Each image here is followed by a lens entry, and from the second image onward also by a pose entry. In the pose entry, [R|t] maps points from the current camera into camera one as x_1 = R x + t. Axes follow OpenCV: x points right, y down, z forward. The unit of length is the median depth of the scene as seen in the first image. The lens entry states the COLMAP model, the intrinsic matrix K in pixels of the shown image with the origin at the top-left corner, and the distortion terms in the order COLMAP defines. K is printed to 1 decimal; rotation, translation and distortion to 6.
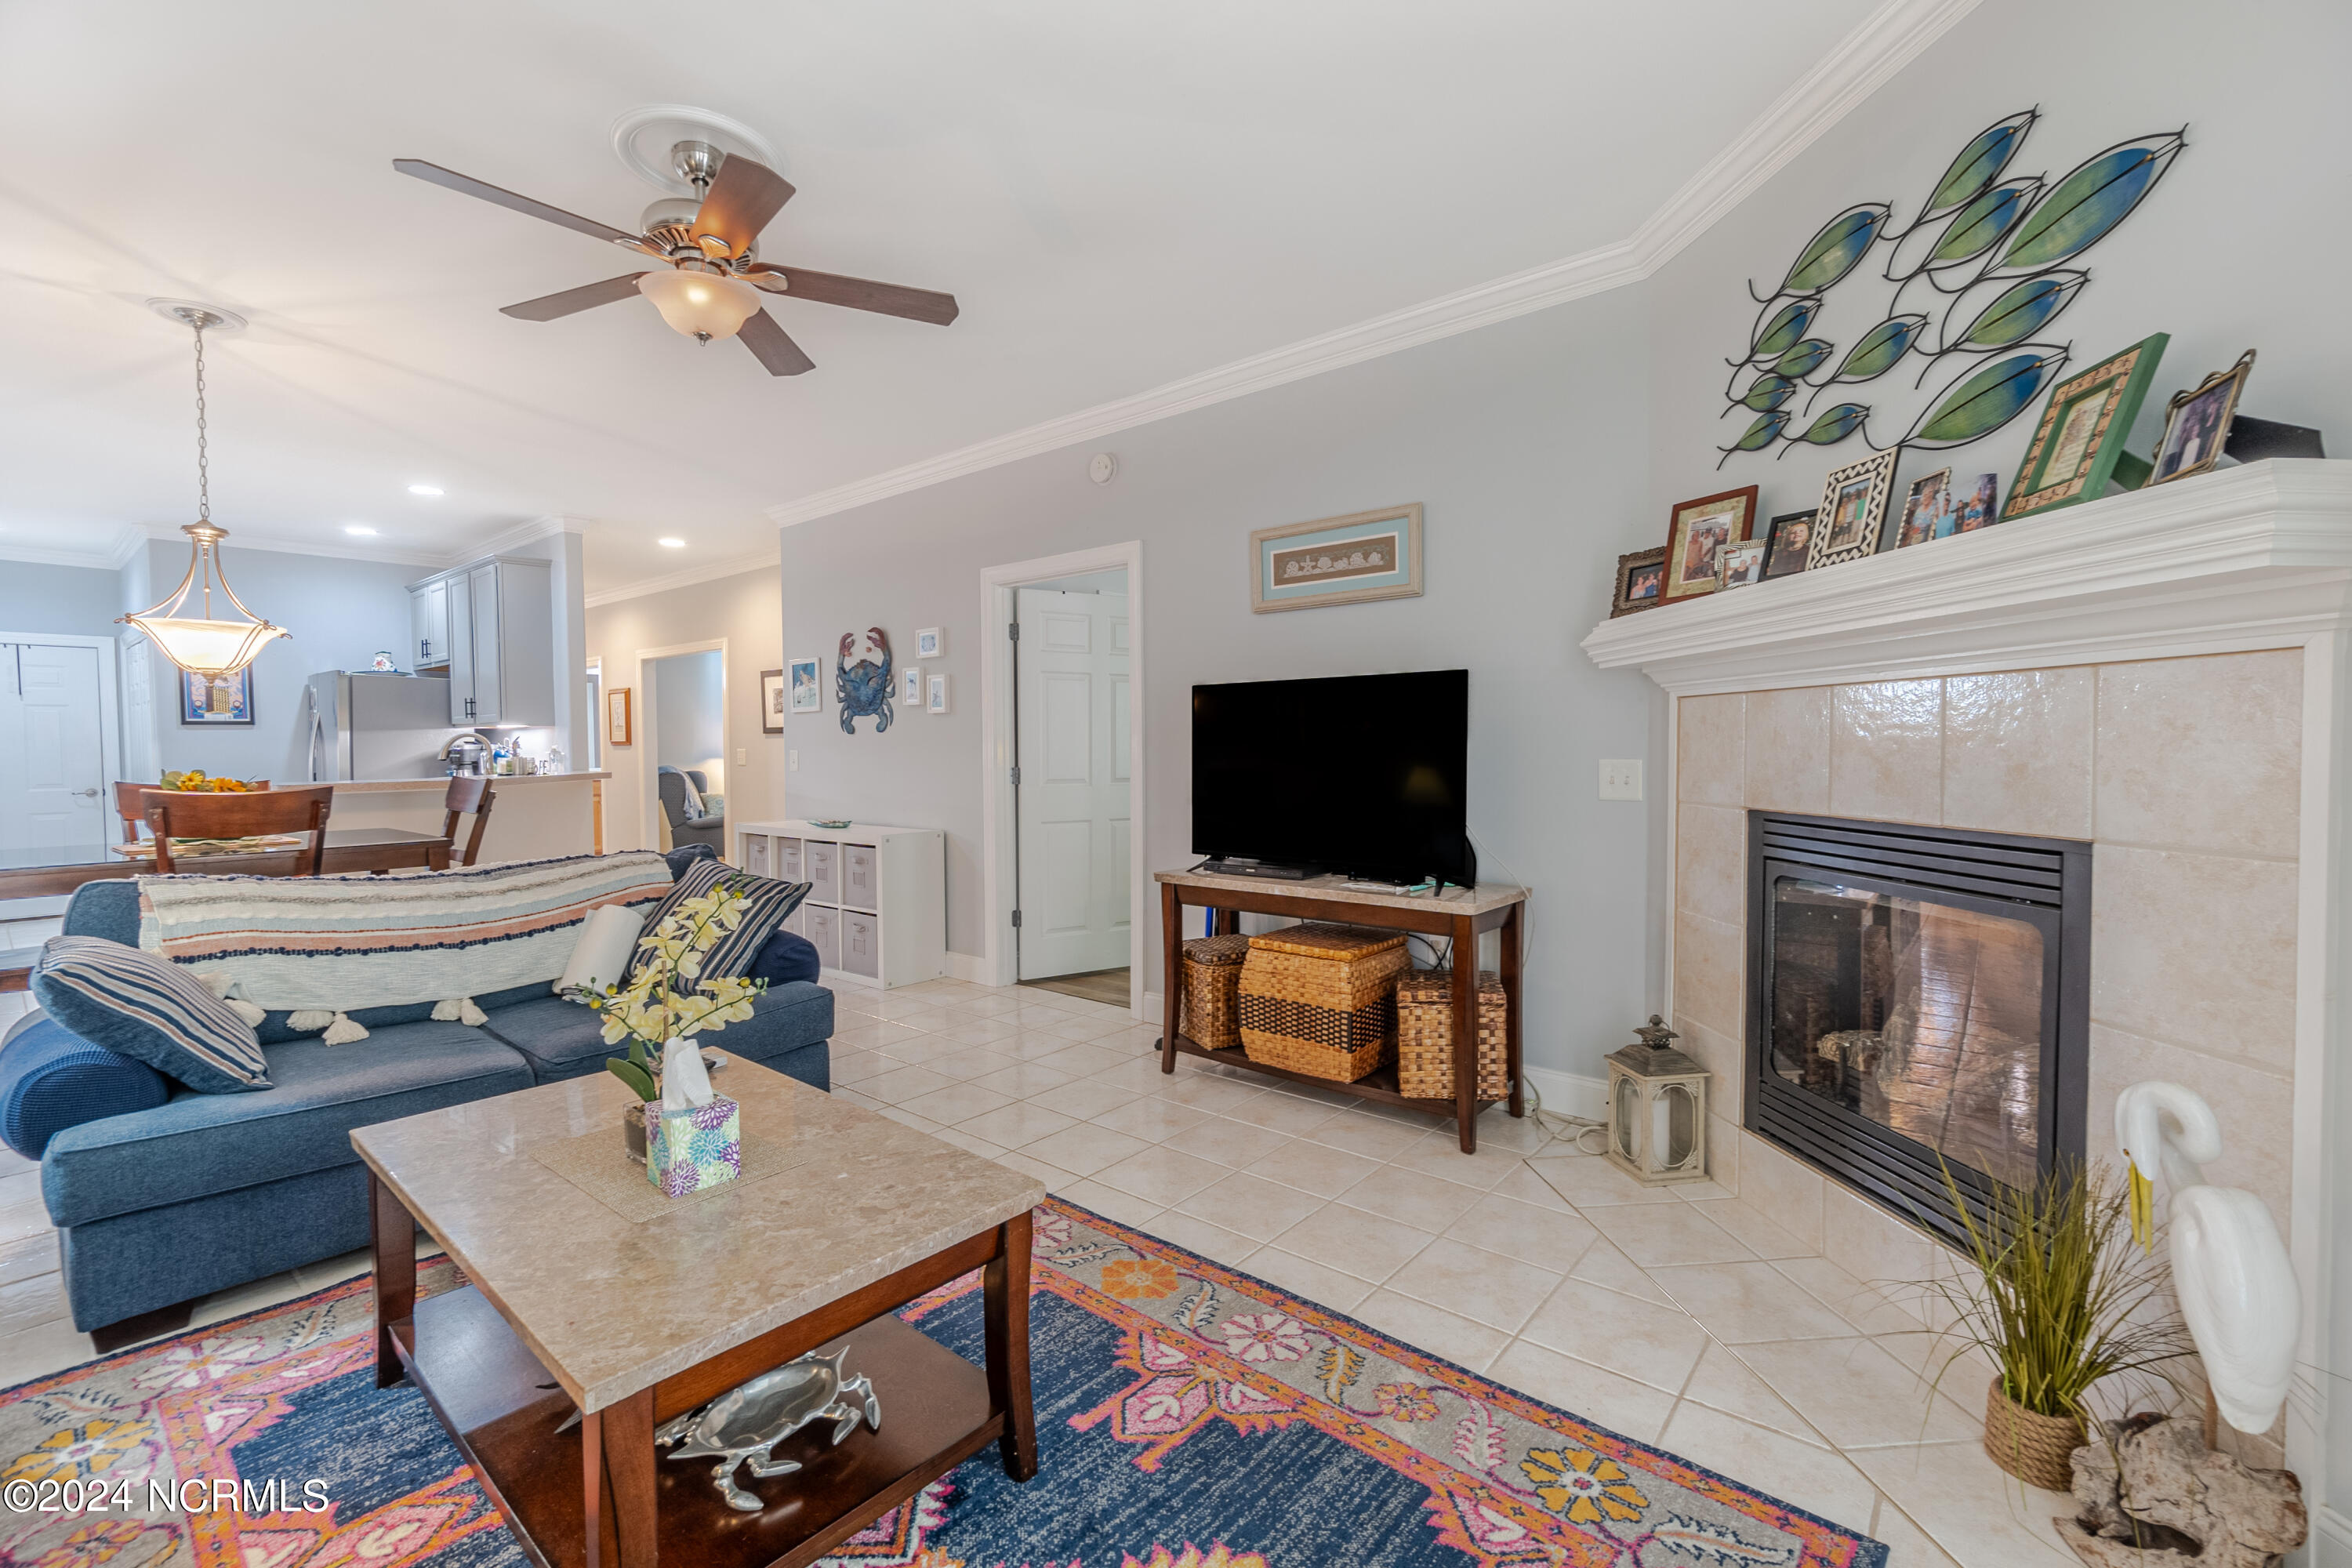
lens RADIAL K [[1028.4, 0, 1176.0], [0, 1028.4, 784.0], [0, 0, 1]] dist [0.000439, 0.000350]
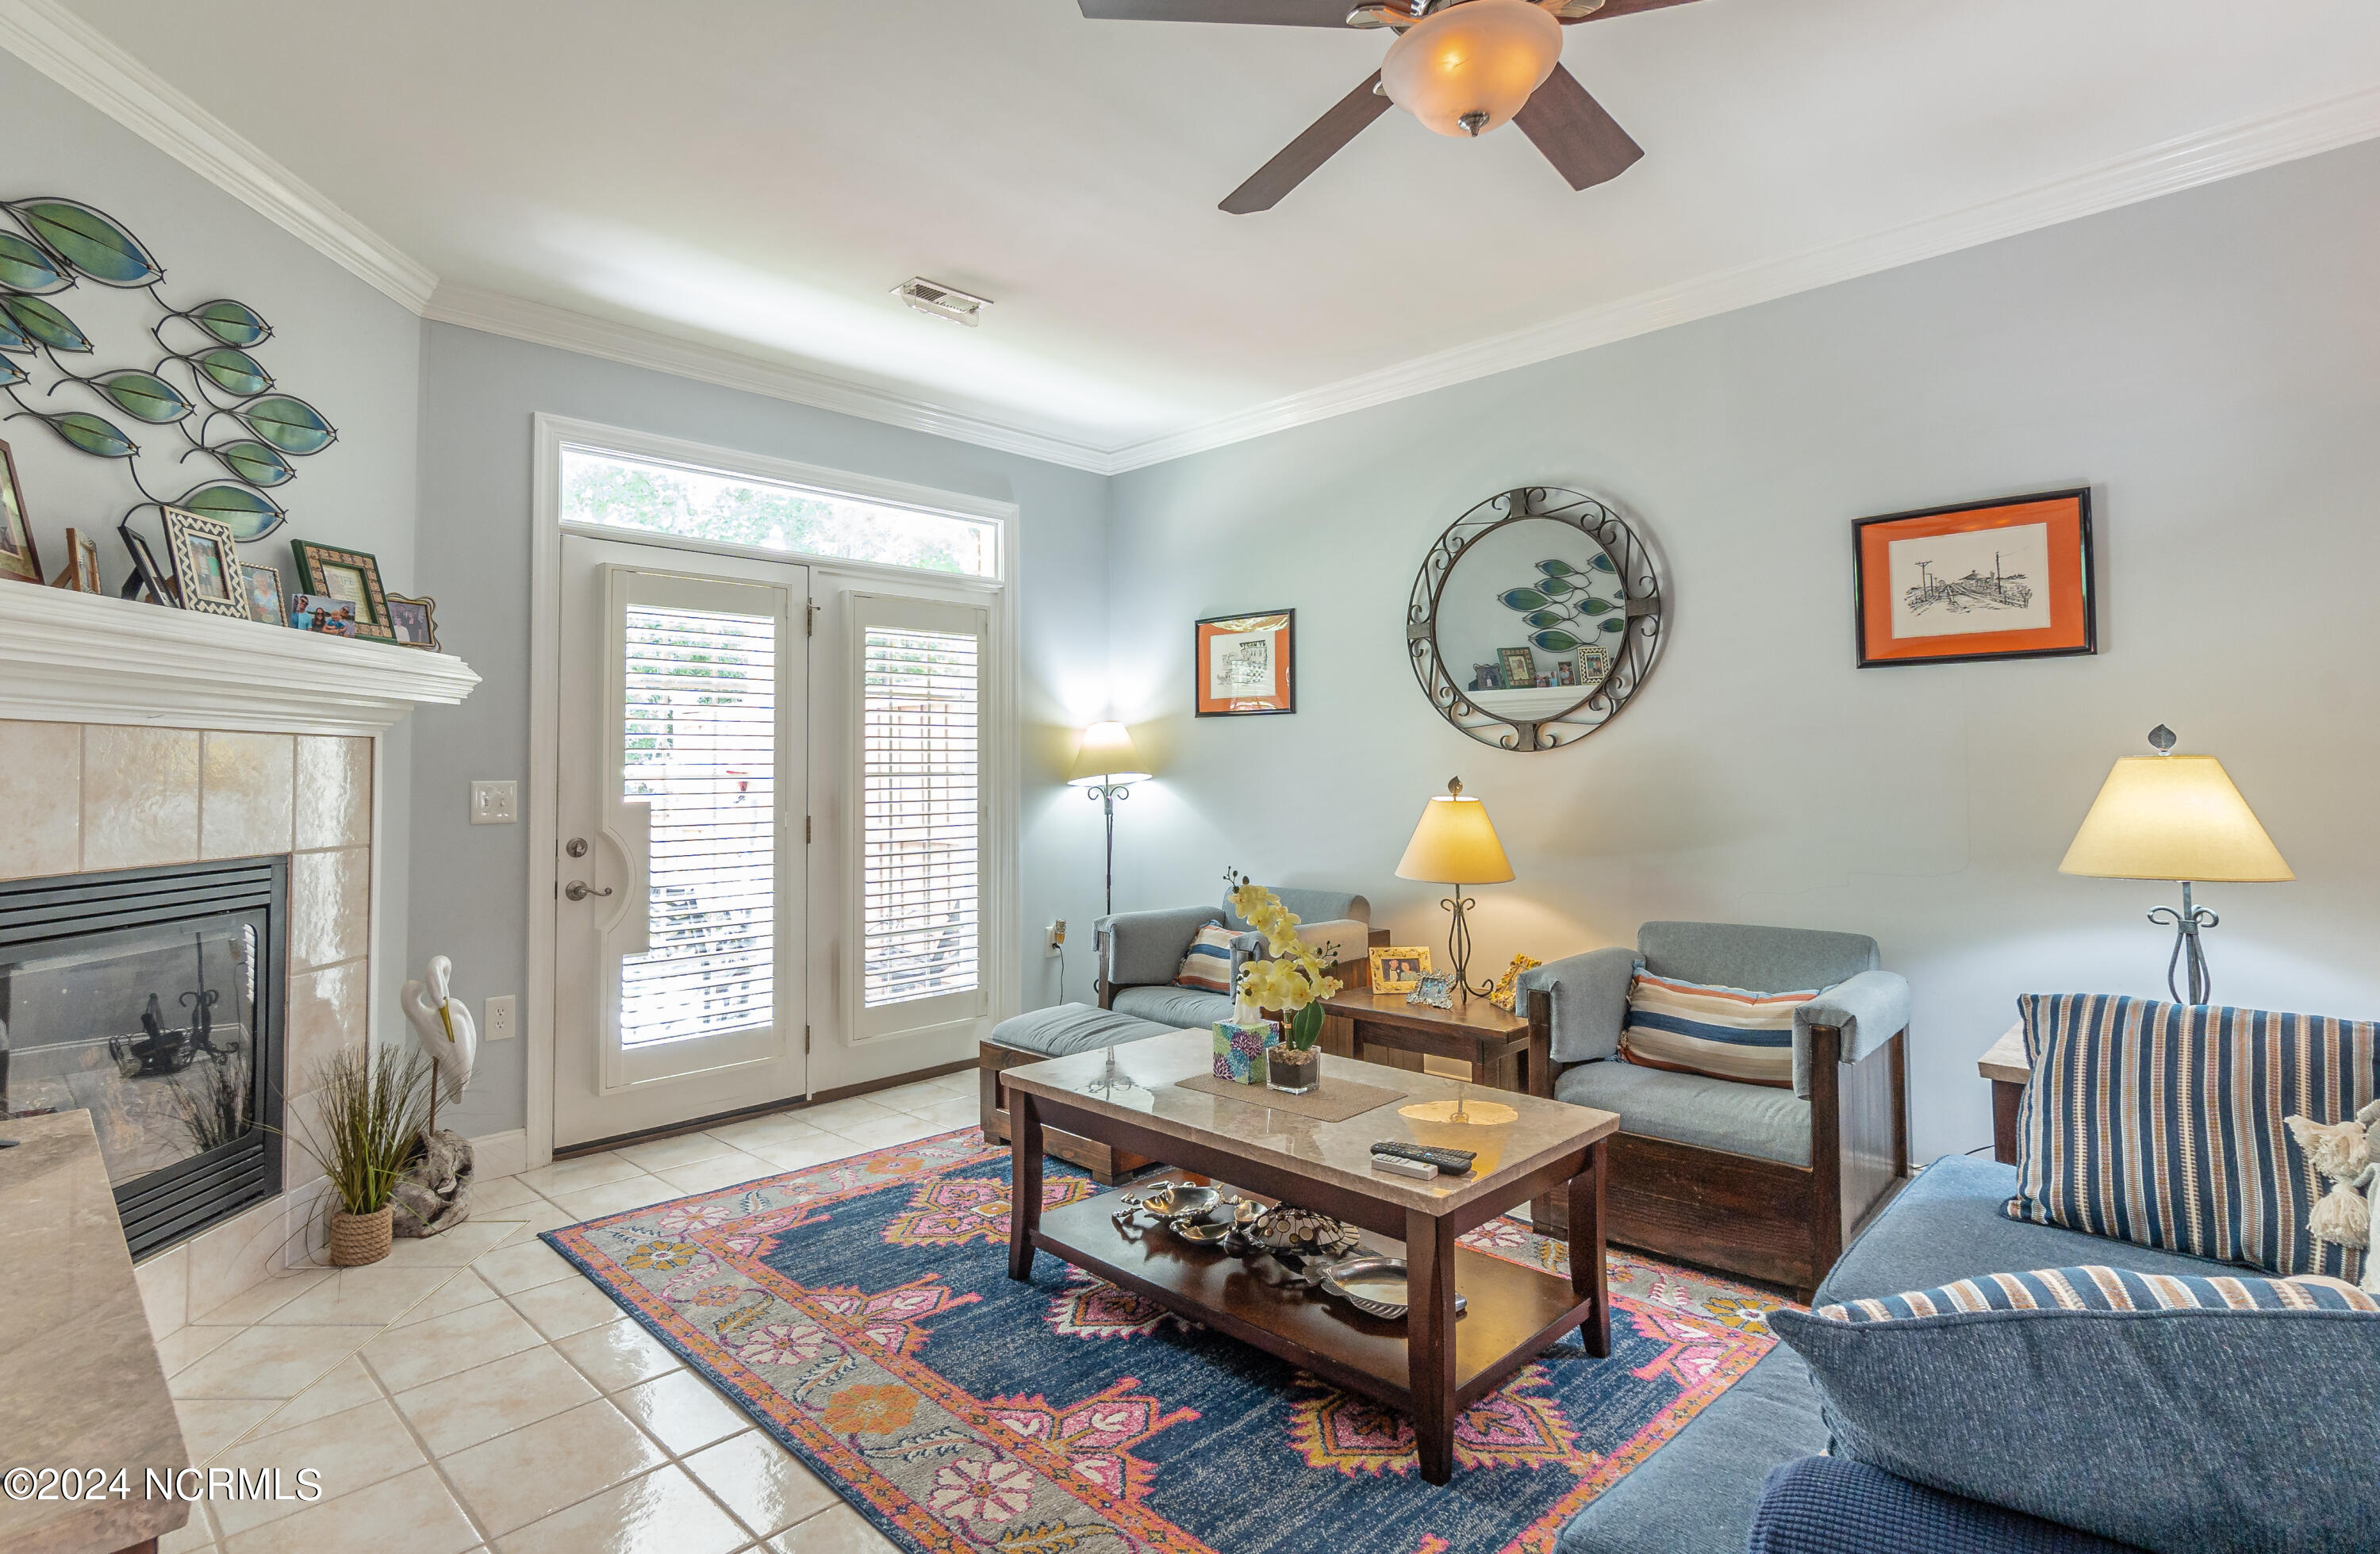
lens RADIAL K [[1182.1, 0, 1135.8], [0, 1182.1, 730.0], [0, 0, 1]] dist [-0.006353, -0.000194]
pose [[-0.995883, 0.022798, 0.087735, -0.318568], [0.022839, 0.999739, -0.000540, -0.063468], [-0.087724, 0.001466, -0.996144, 1.762537]]
